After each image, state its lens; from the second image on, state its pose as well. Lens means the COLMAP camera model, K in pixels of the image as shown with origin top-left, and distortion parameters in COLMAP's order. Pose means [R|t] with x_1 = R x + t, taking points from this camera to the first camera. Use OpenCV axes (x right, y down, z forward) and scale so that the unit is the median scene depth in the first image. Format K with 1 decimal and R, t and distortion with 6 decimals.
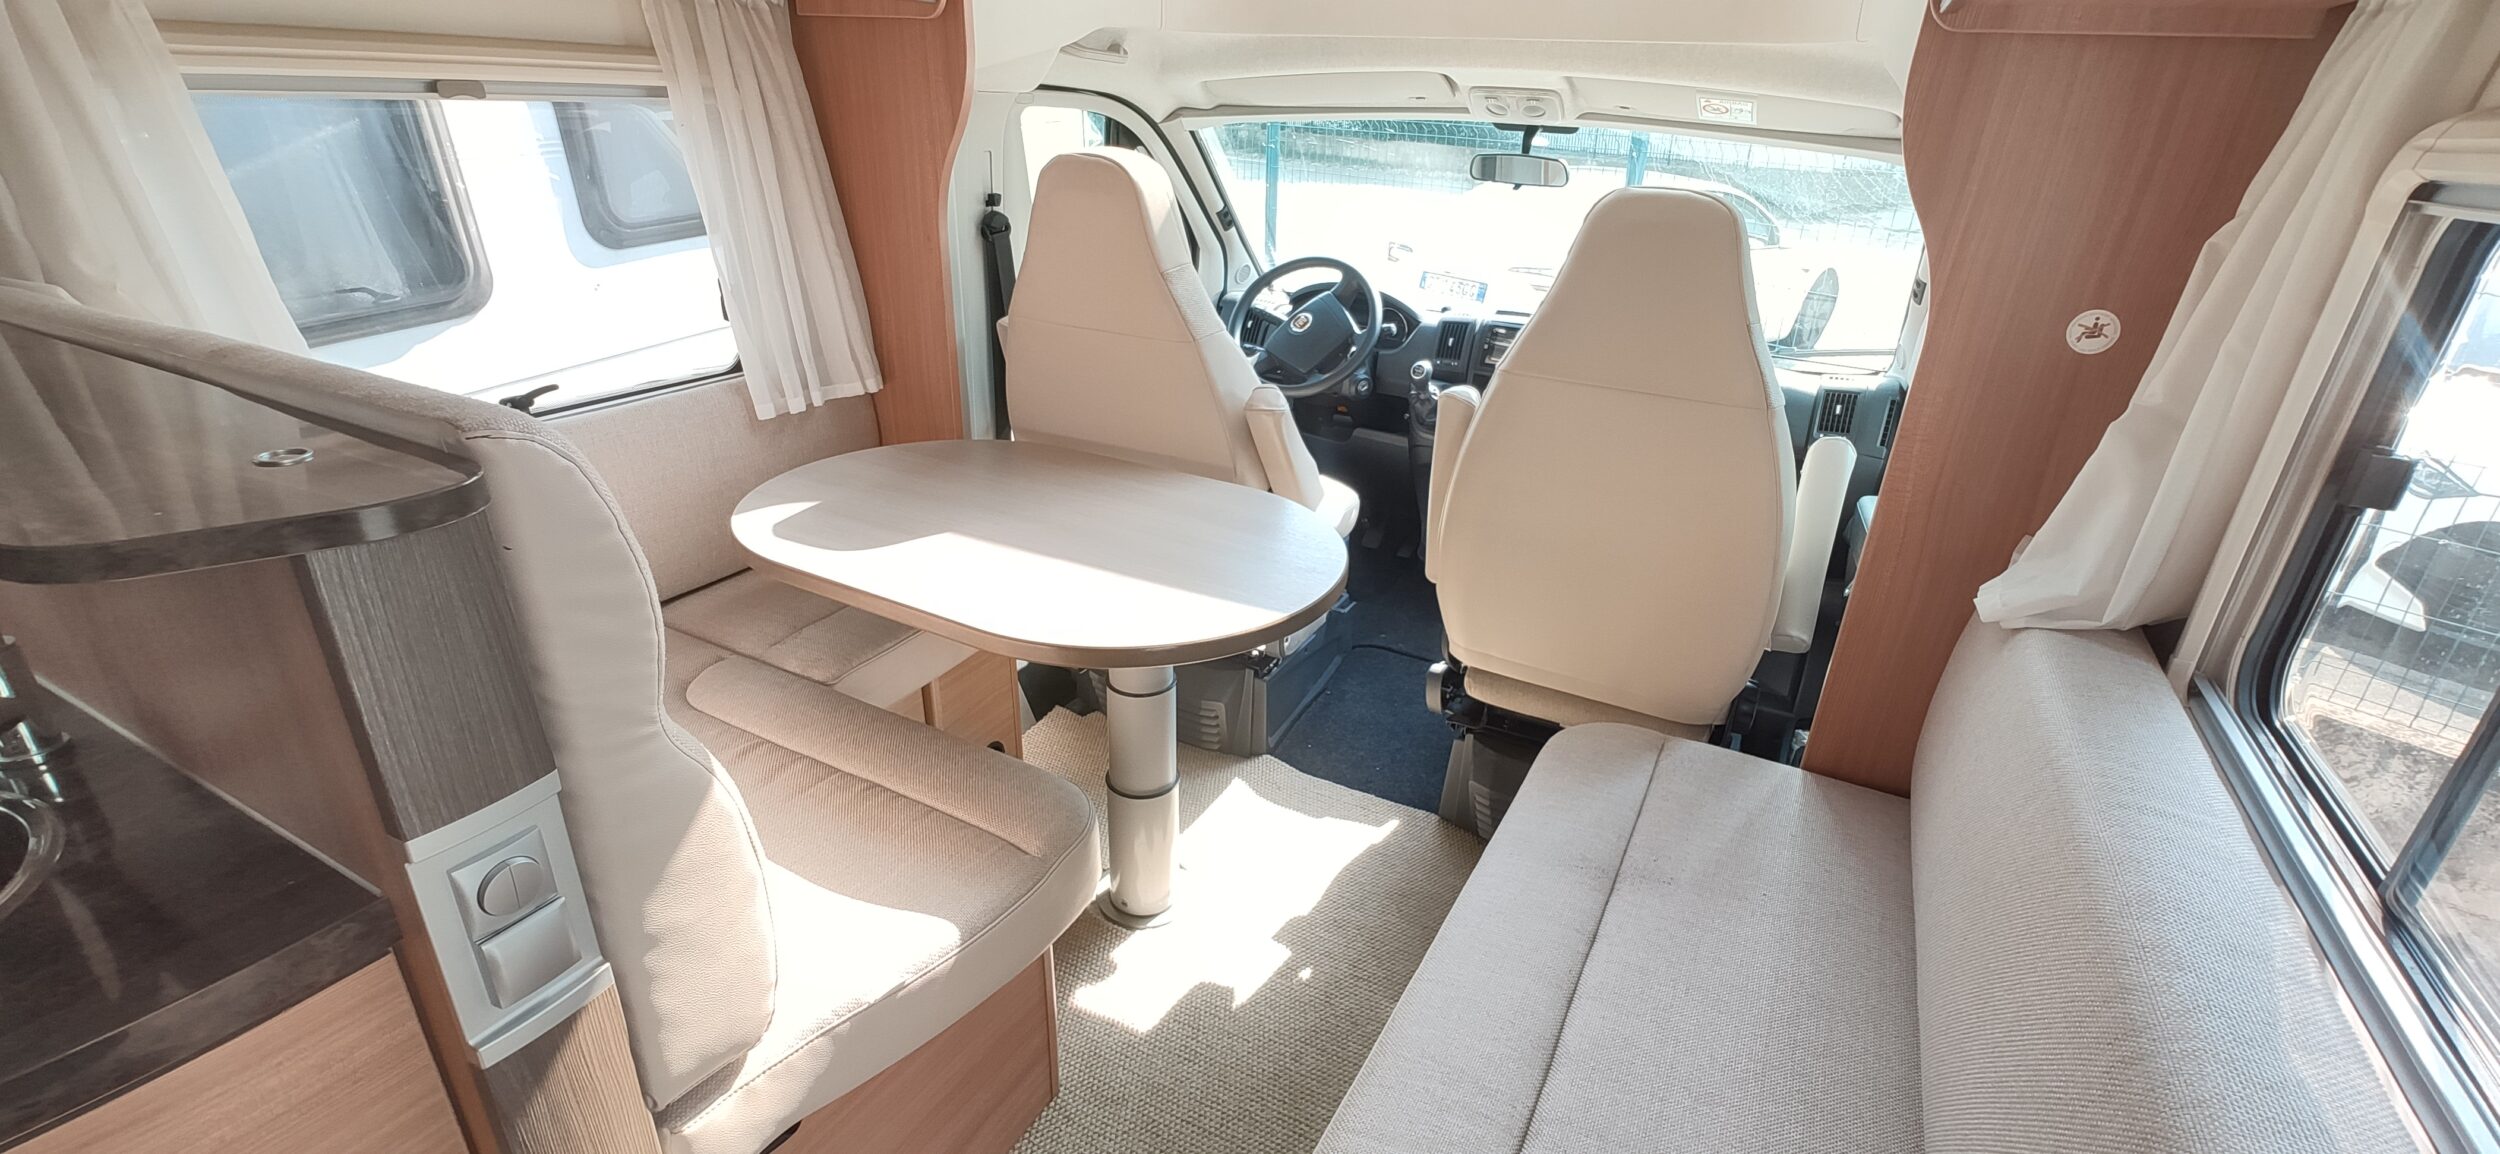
lens RADIAL K [[1096.2, 0, 1267.4], [0, 1096.2, 585.0], [0, 0, 1]] dist [-0.000553, 0.000416]
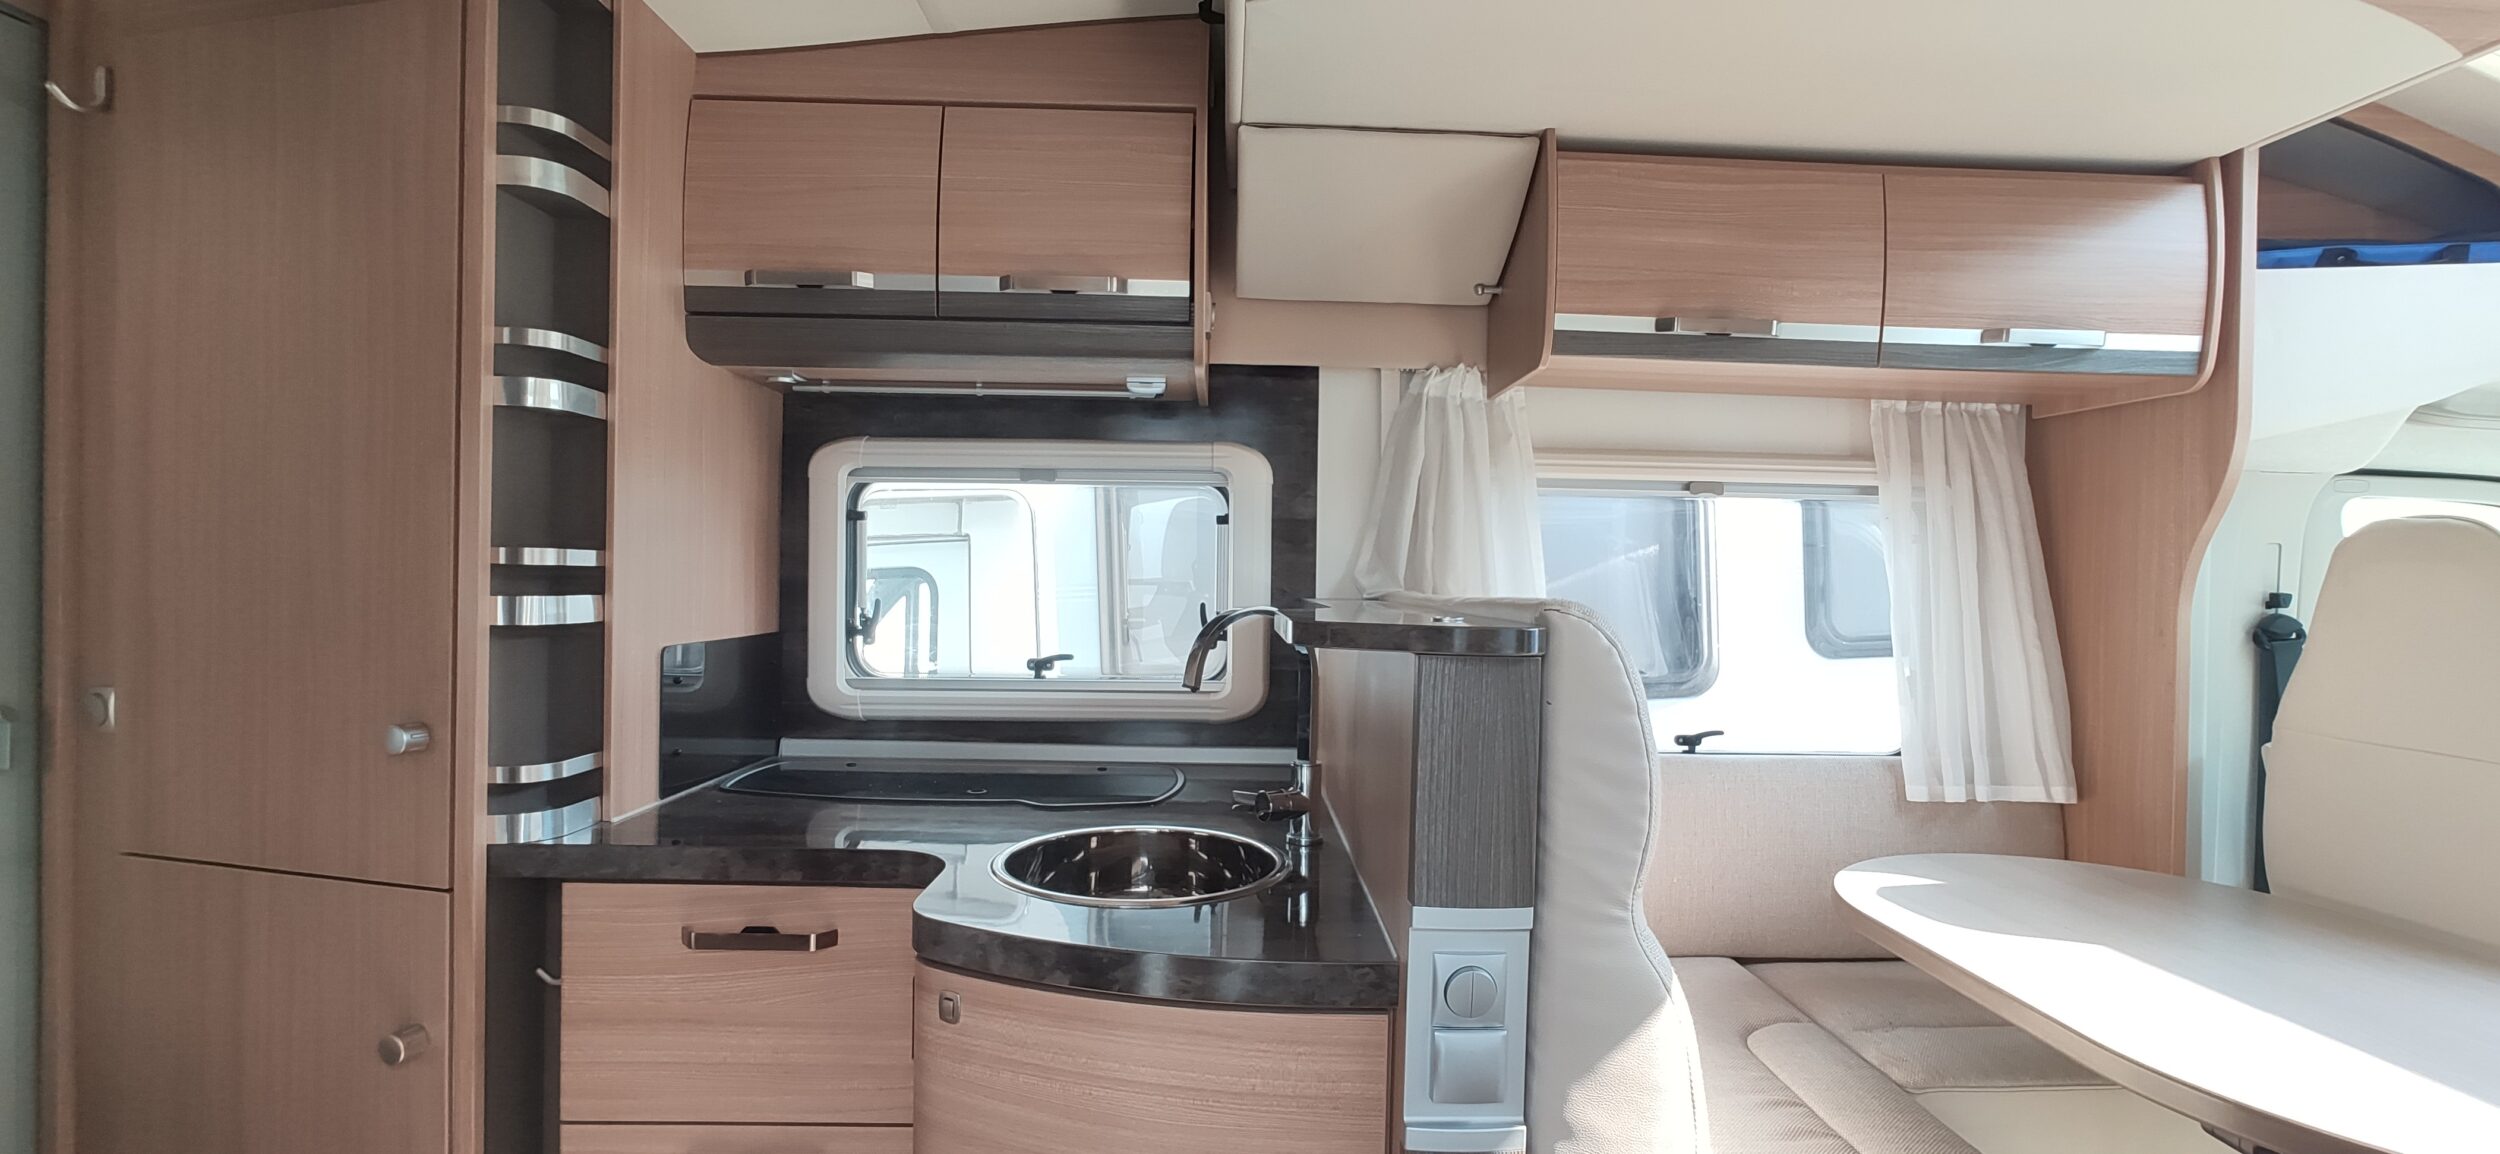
lens RADIAL K [[1079.4, 0, 1246.2], [0, 1079.4, 591.0], [0, 0, 1]] dist [-0.021190, 0.008659]
pose [[0.480673, -0.021249, -0.876642, 0.088575], [-0.360020, 0.906784, -0.219383, 0.106345], [0.799587, 0.421060, 0.428217, 0.074733]]
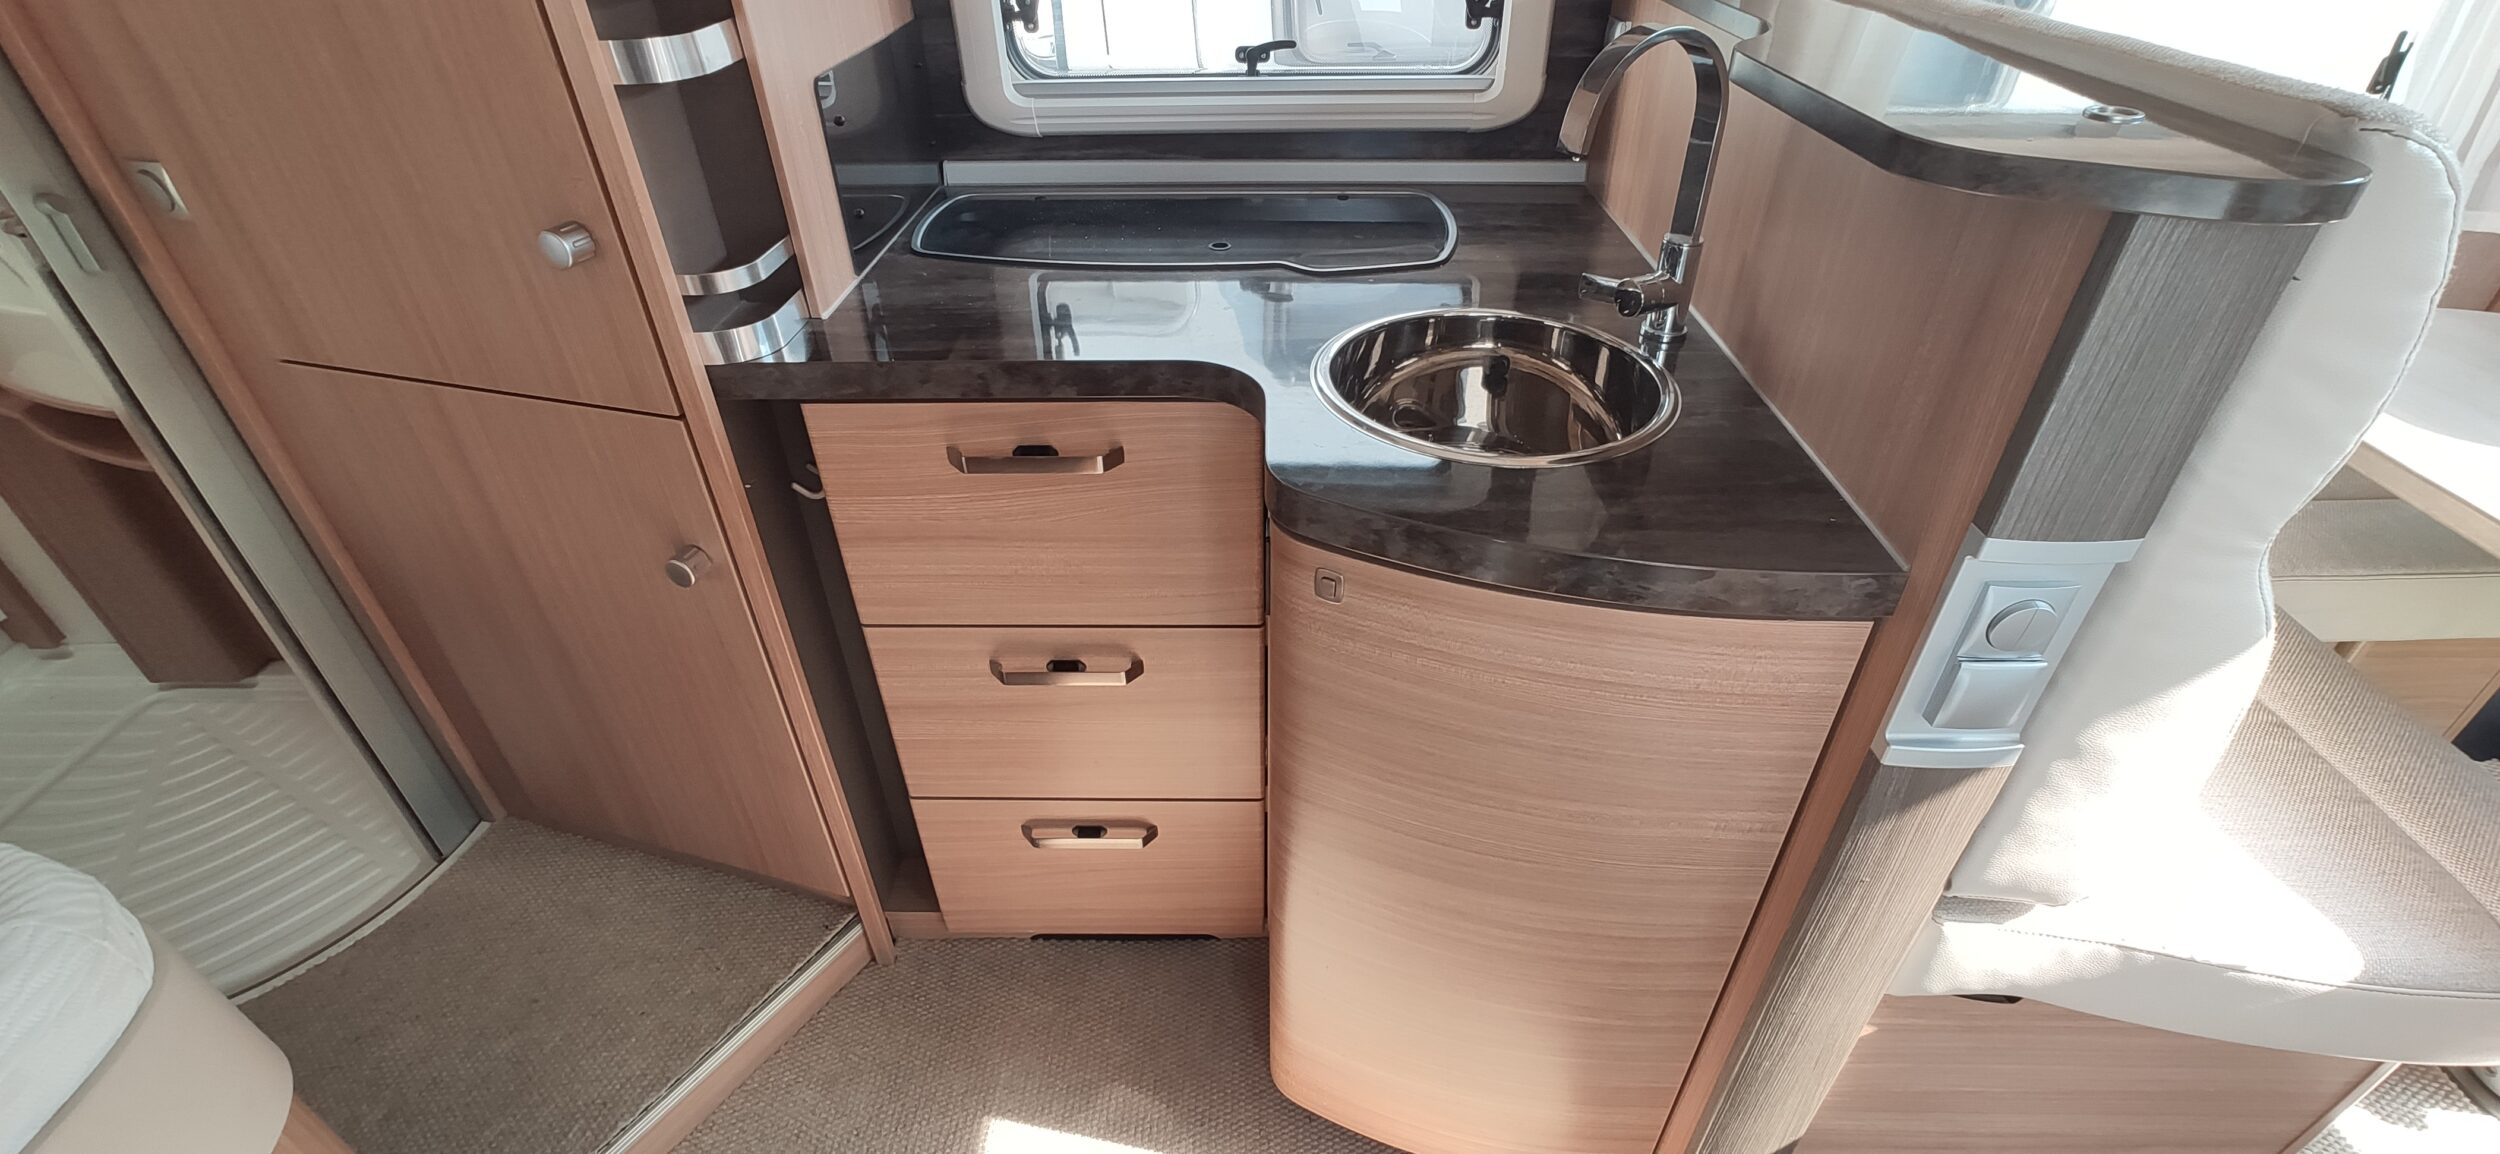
lens RADIAL K [[1079.4, 0, 1246.2], [0, 1079.4, 591.0], [0, 0, 1]] dist [-0.021190, 0.008659]
pose [[0.448417, 0.491946, -0.746265, -0.148687], [-0.345275, 0.865441, 0.363039, 0.067841], [0.824444, 0.094873, 0.557935, -0.034219]]
